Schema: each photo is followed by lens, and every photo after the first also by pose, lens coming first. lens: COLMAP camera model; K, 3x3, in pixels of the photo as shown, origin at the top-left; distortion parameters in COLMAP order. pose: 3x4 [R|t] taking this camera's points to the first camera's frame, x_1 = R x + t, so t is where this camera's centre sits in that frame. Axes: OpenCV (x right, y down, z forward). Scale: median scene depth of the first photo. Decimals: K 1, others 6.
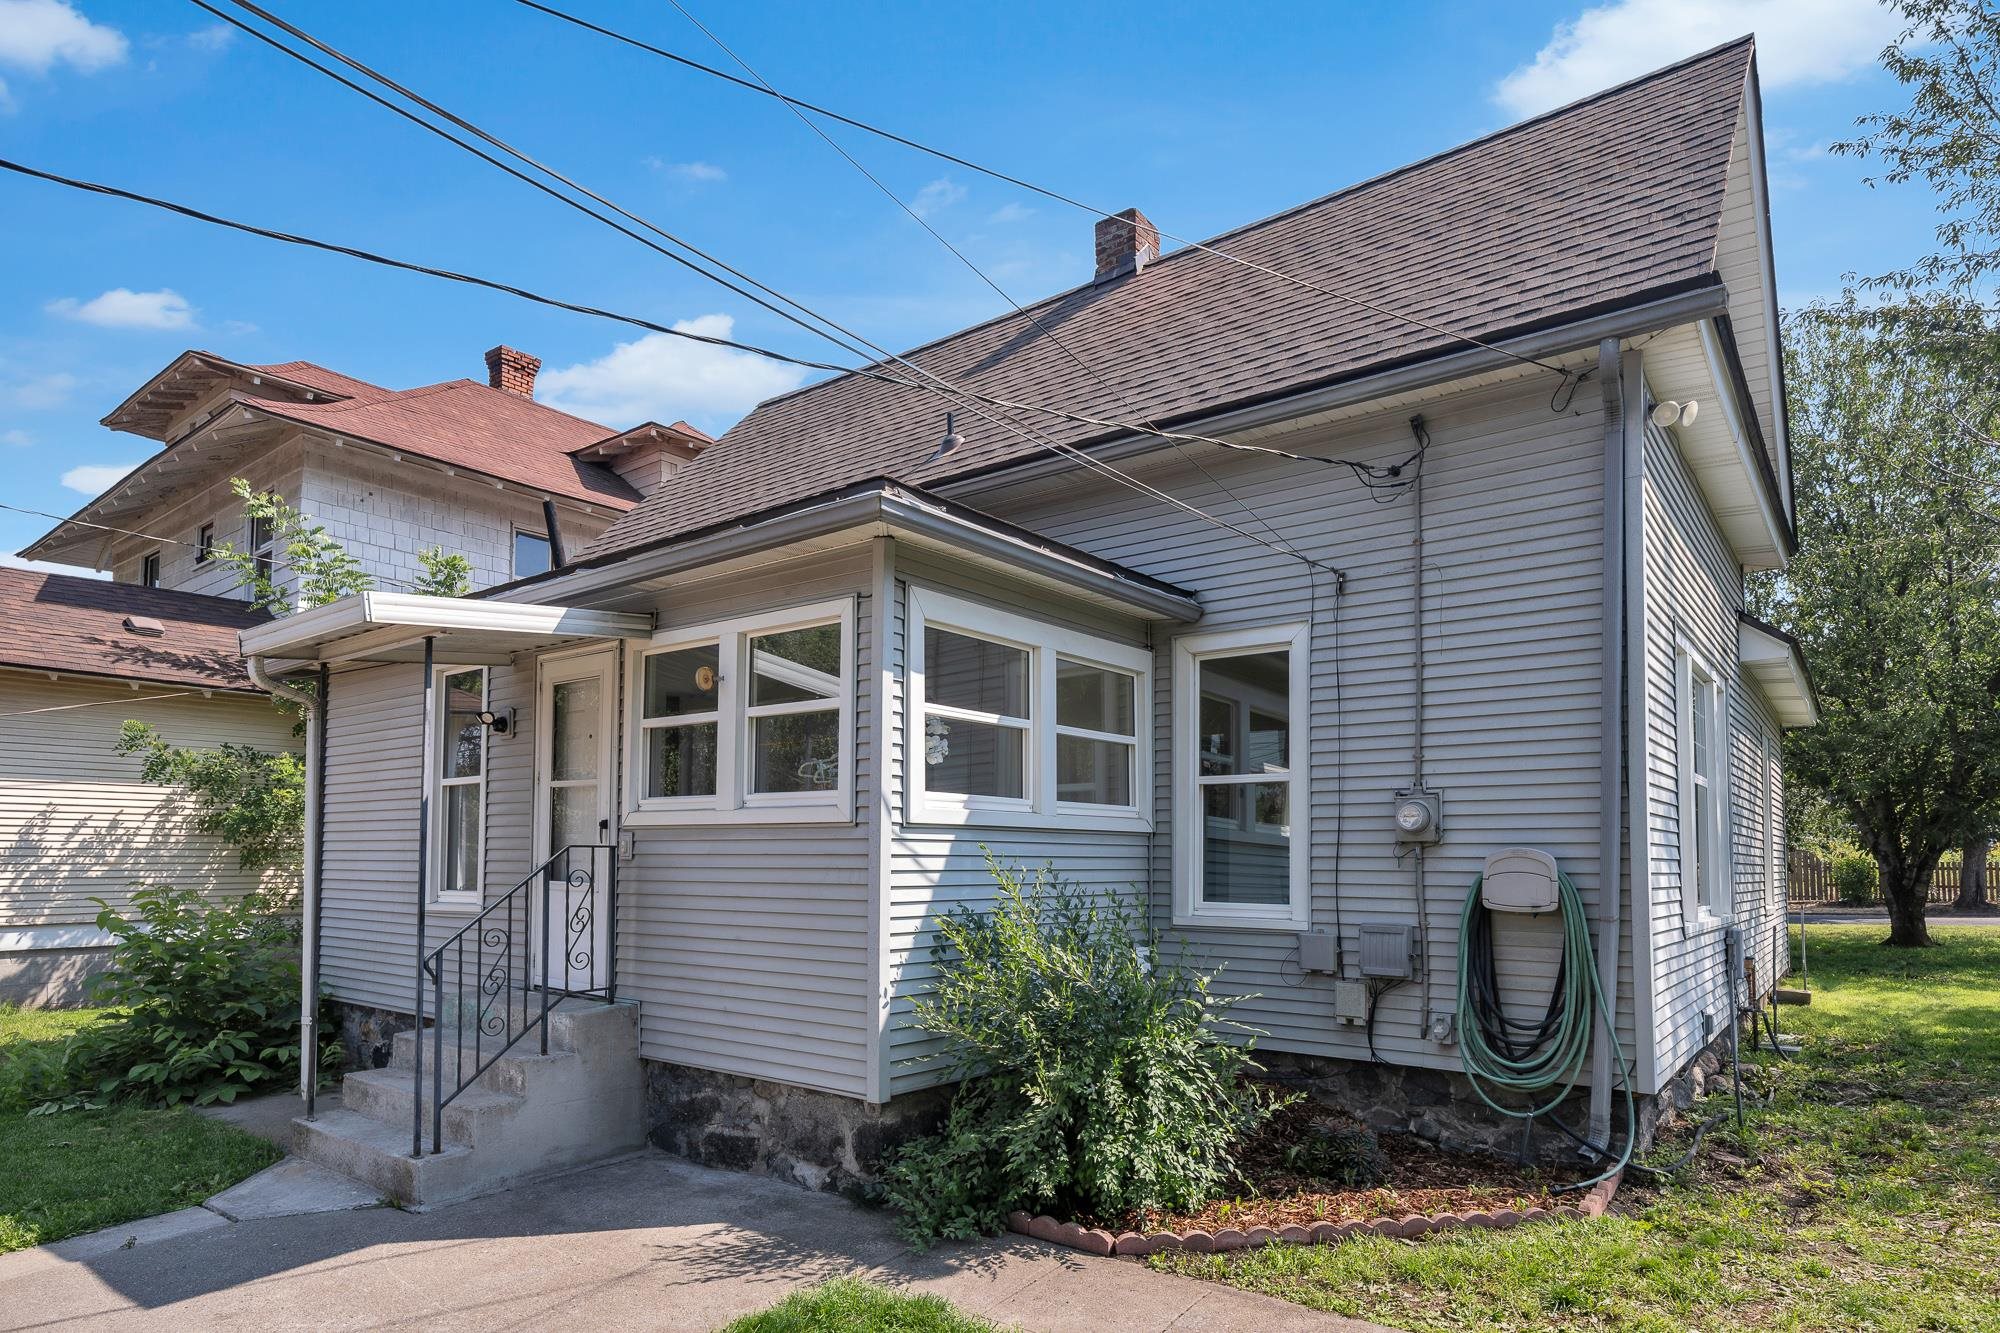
lens RADIAL K [[1140.0, 0, 1002.3], [0, 1140.0, 806.5], [0, 0, 1]] dist [-0.000097, 0.000522]
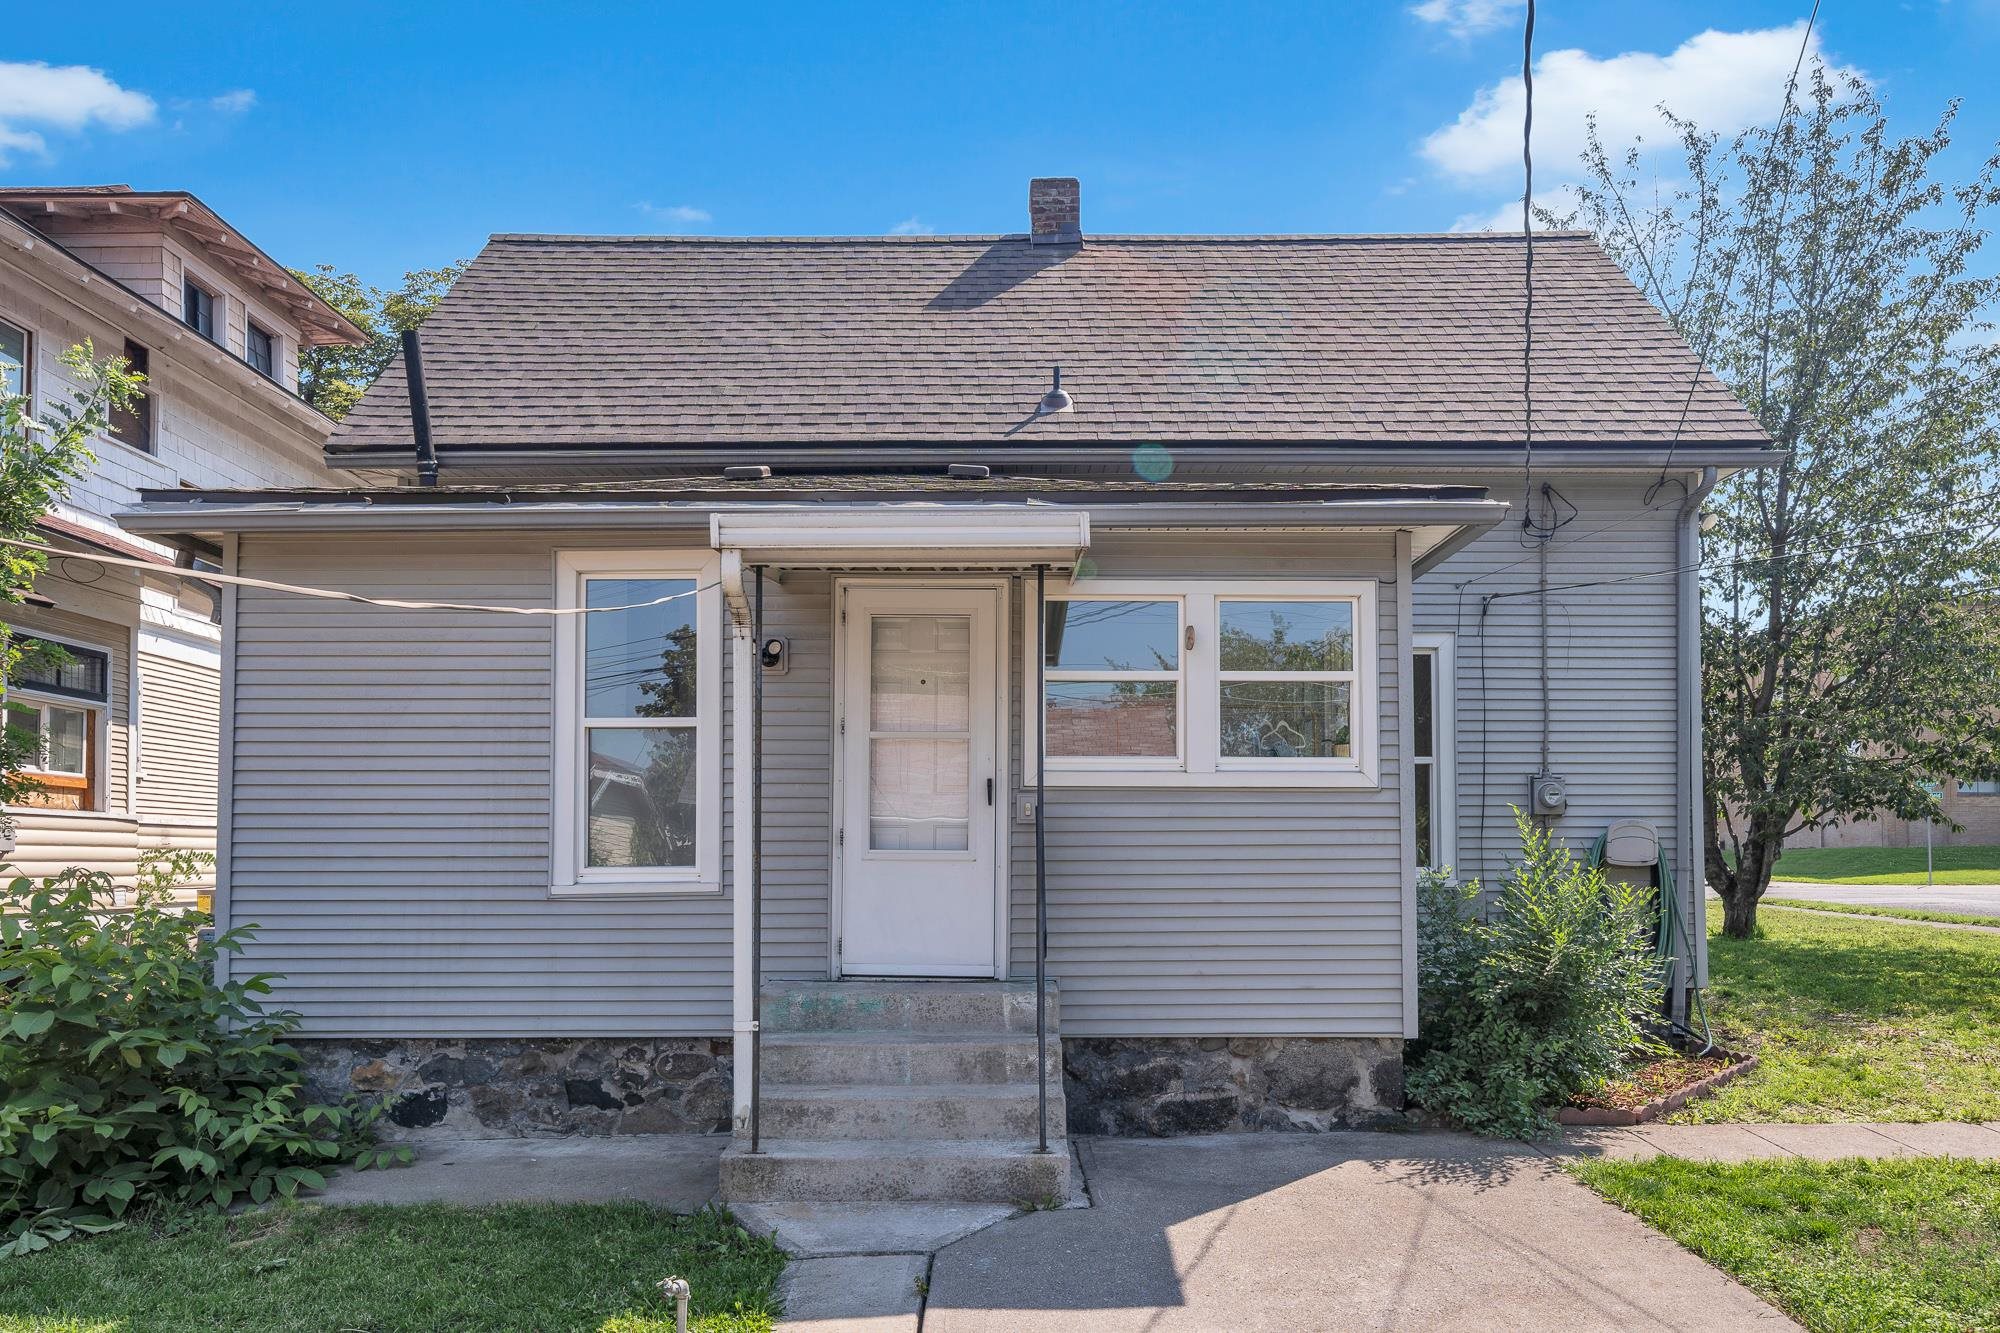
lens RADIAL K [[1338.6, 0, 1002.9], [0, 1338.6, 813.7], [0, 0, 1]] dist [-0.000839, -0.002858]
pose [[0.784764, 0.015309, 0.619605, -1.041071], [-0.023887, 0.999699, 0.005554, 0.035392], [-0.619334, -0.019160, 0.784894, 0.185908]]
